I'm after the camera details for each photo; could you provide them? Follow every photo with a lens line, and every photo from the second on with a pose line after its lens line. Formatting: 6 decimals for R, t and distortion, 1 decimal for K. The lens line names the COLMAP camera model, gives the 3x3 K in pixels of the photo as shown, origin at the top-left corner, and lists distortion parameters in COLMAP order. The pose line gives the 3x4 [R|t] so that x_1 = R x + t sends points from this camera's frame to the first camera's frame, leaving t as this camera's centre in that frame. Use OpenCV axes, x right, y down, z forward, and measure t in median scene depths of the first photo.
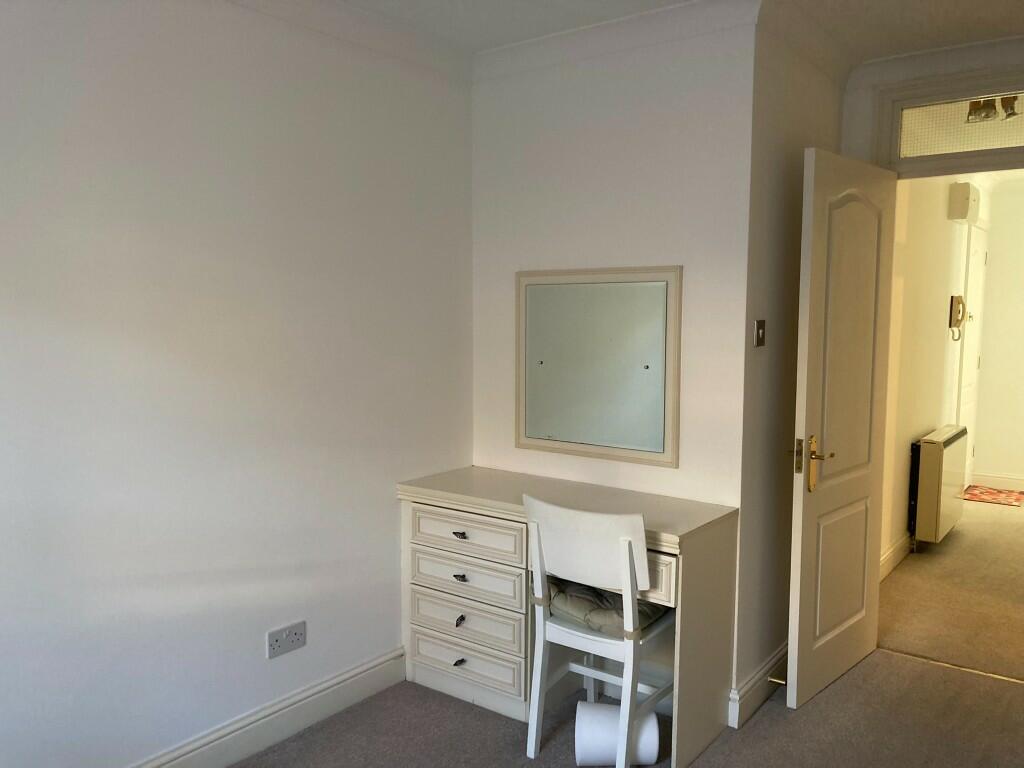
lens RADIAL K [[853.0, 0, 515.3], [0, 853.0, 380.9], [0, 0, 1]] dist [0.044611, -0.012195]
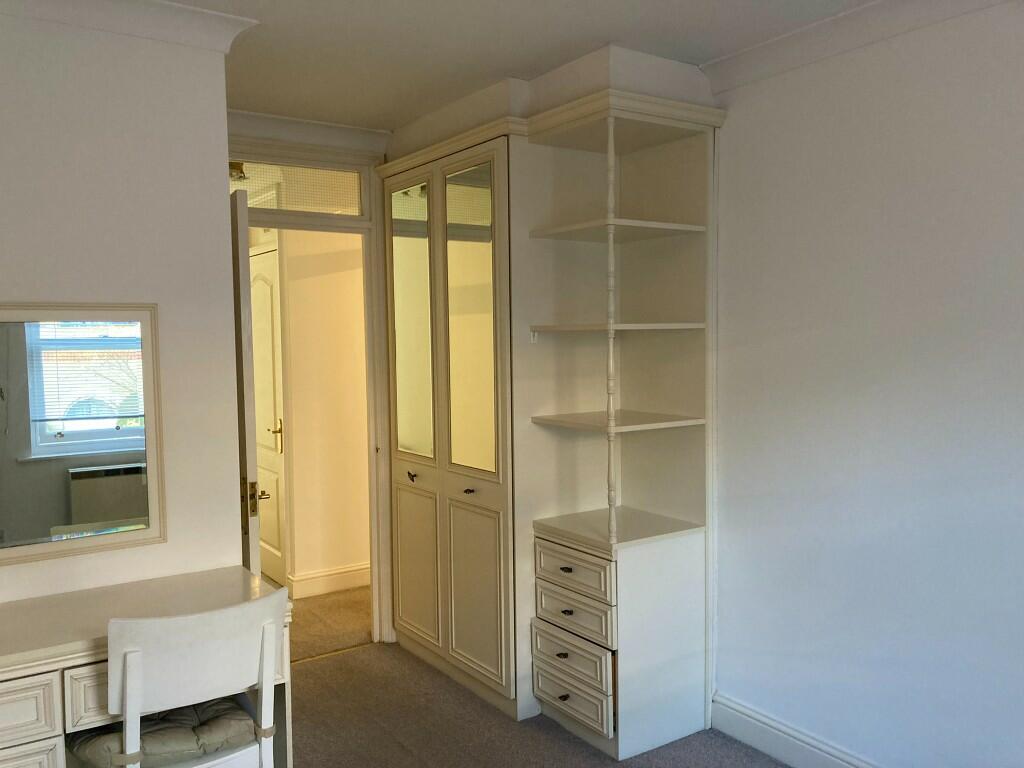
lens RADIAL K [[853.0, 0, 514.4], [0, 853.0, 384.8], [0, 0, 1]] dist [0.044611, -0.012195]
pose [[0.329516, -0.064277, 0.941959, -0.509212], [0.100411, 0.994408, 0.032731, -0.047160], [-0.938795, 0.083798, 0.334127, 0.397385]]
